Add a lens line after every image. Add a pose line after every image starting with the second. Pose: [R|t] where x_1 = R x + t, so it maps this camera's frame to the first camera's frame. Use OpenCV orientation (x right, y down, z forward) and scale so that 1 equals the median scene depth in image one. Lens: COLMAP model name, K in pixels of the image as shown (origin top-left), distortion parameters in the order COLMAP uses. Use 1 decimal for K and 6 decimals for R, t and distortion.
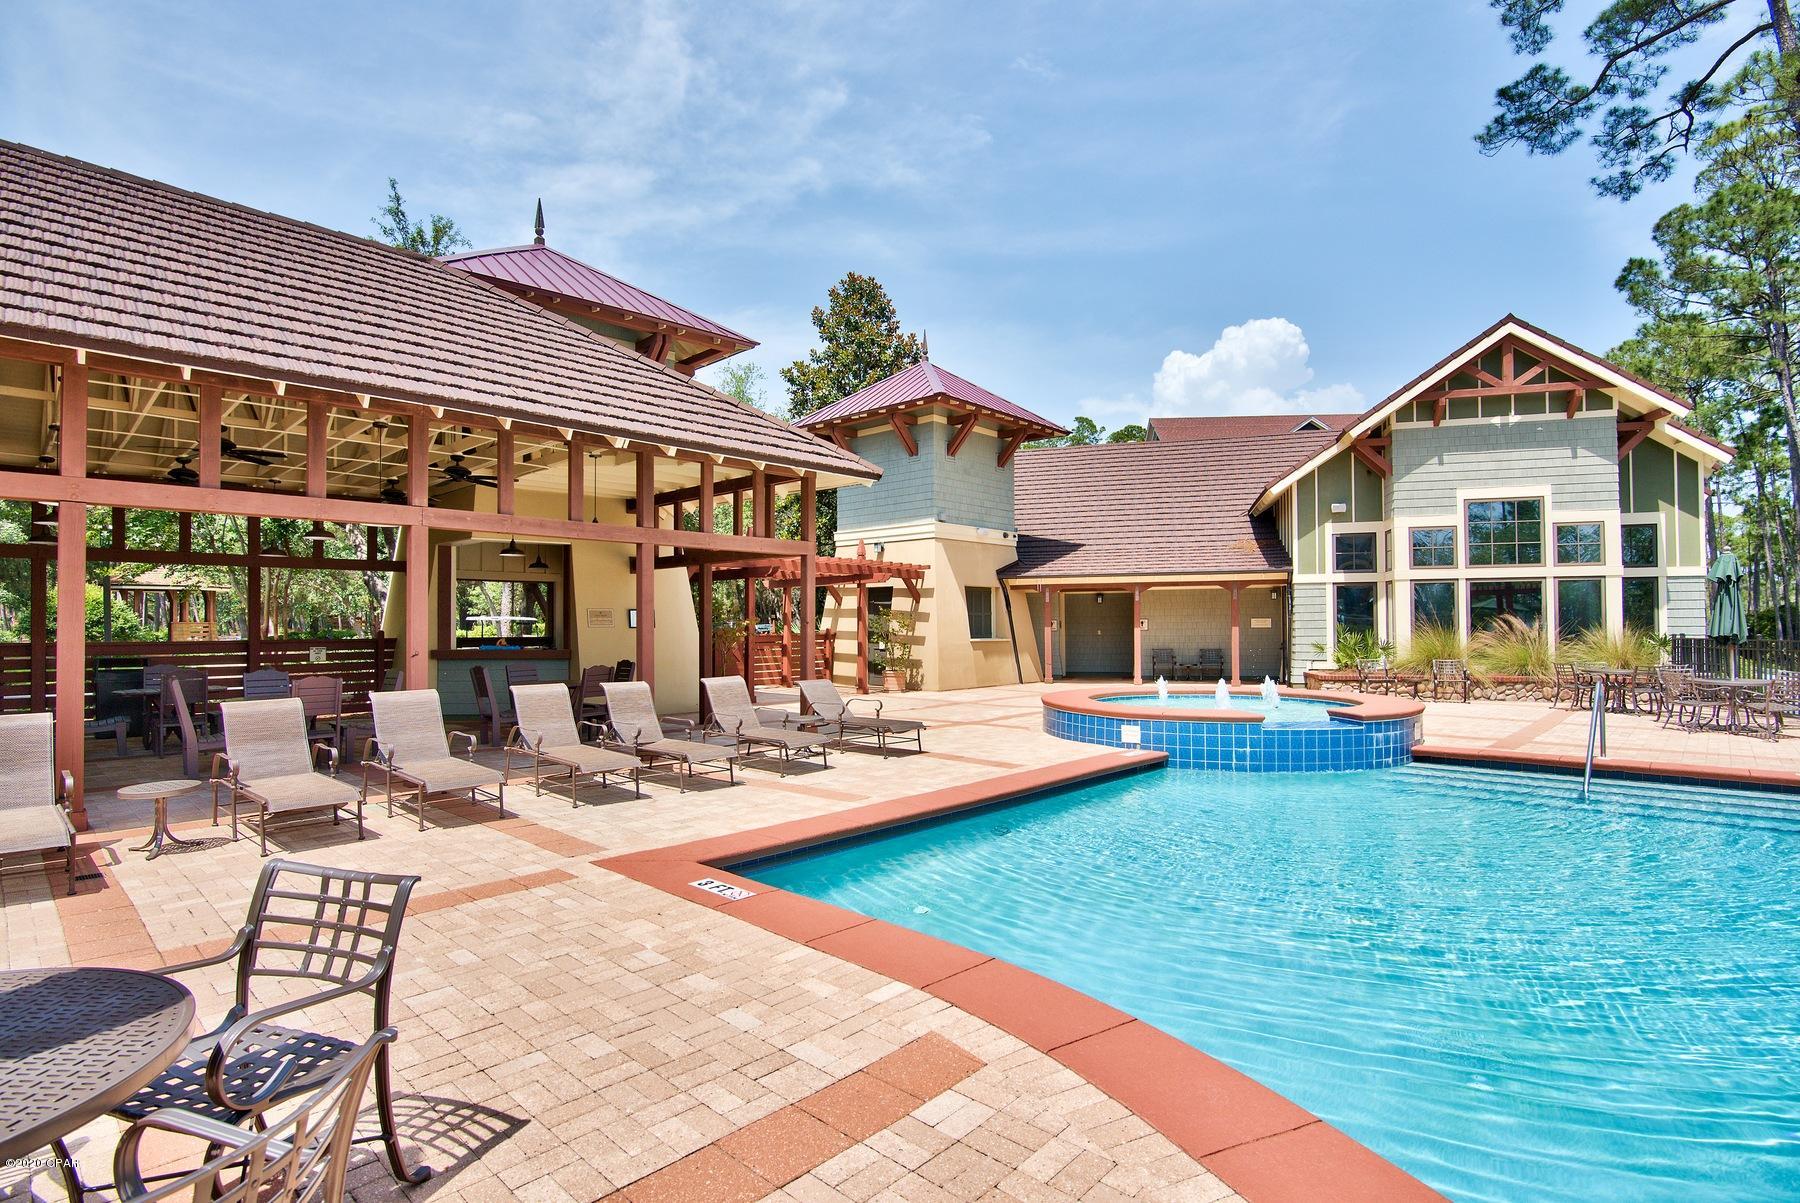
lens RADIAL K [[886.4, 0, 899.7], [0, 886.4, 612.4], [0, 0, 1]] dist [-0.016978, -0.000749]
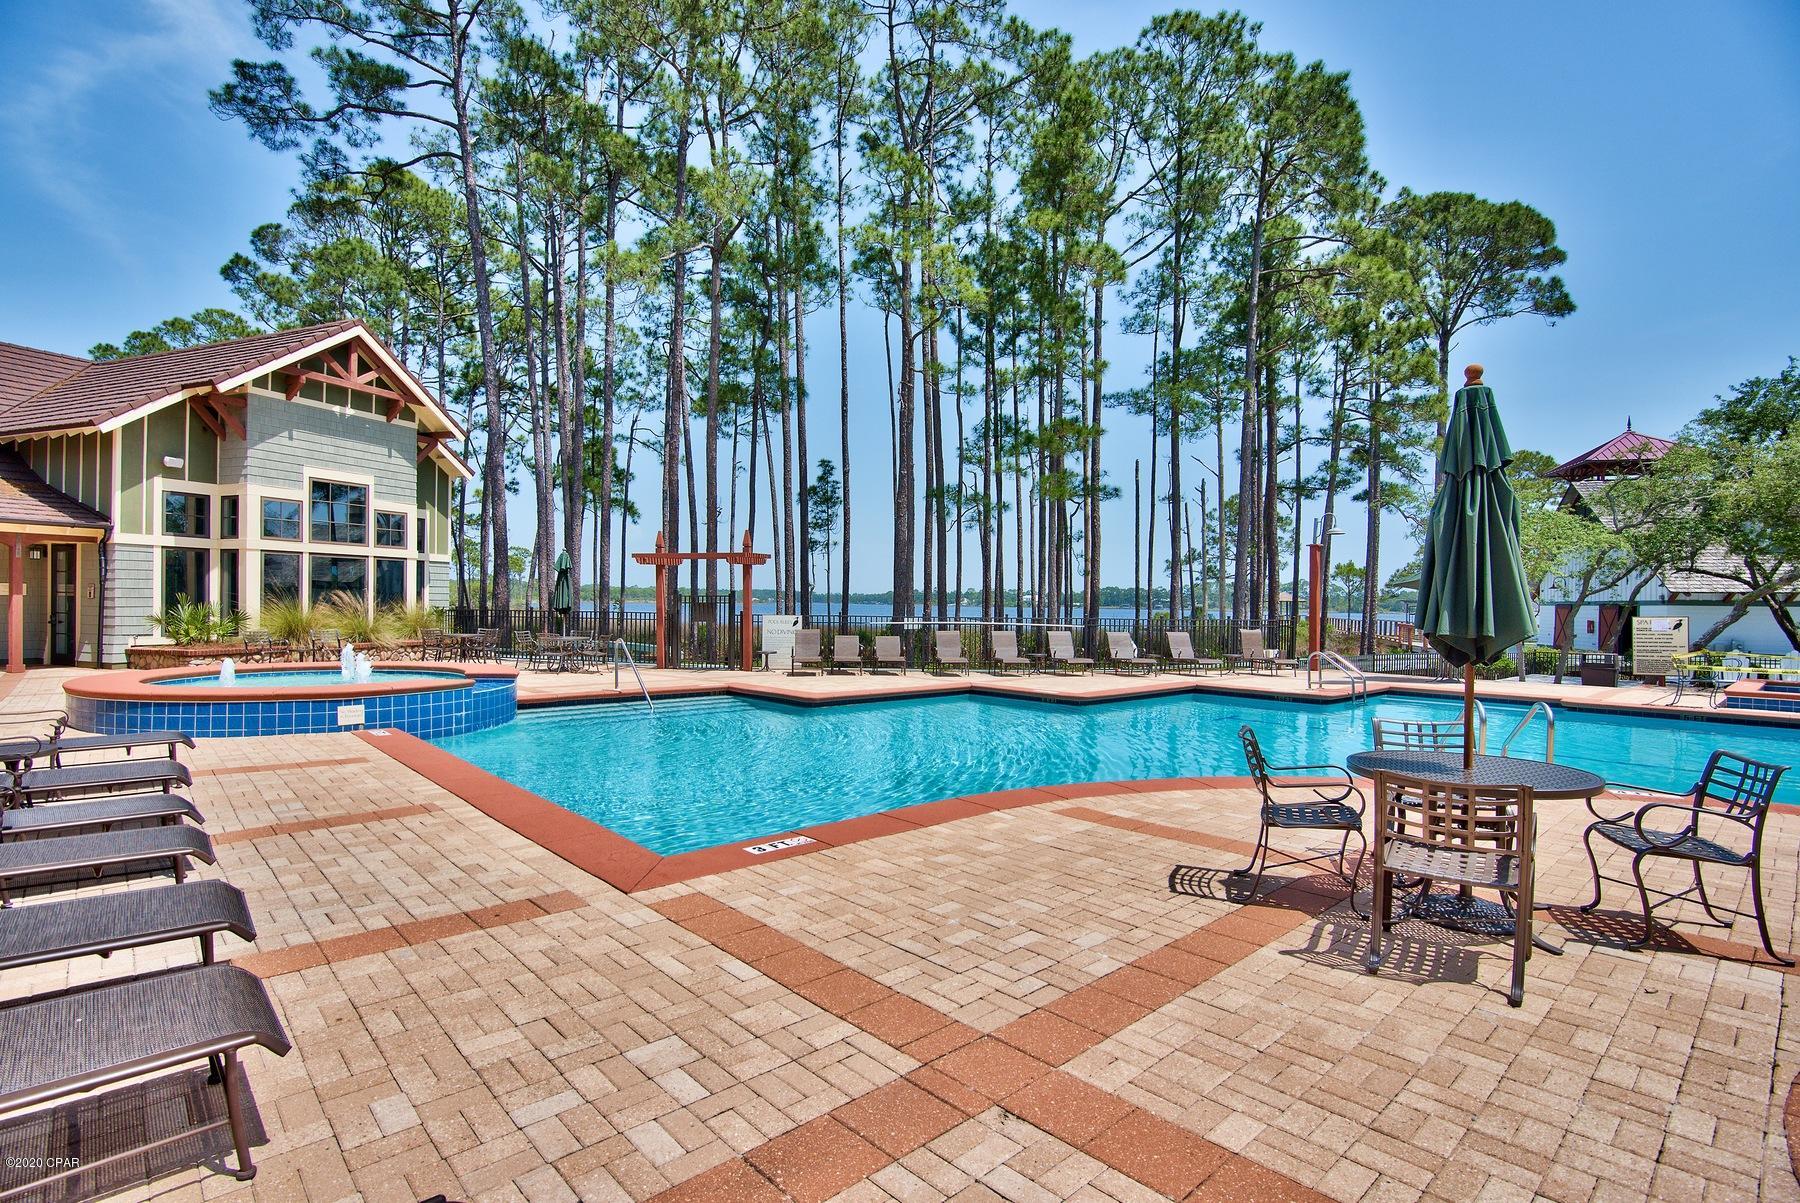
lens RADIAL K [[886.4, 0, 899.7], [0, 886.4, 612.4], [0, 0, 1]] dist [-0.016978, -0.000749]
pose [[0.055494, -0.004099, 0.998451, -0.371922], [-0.029346, 0.999553, 0.005735, 0.006373], [-0.998028, -0.029619, 0.055349, 0.237851]]
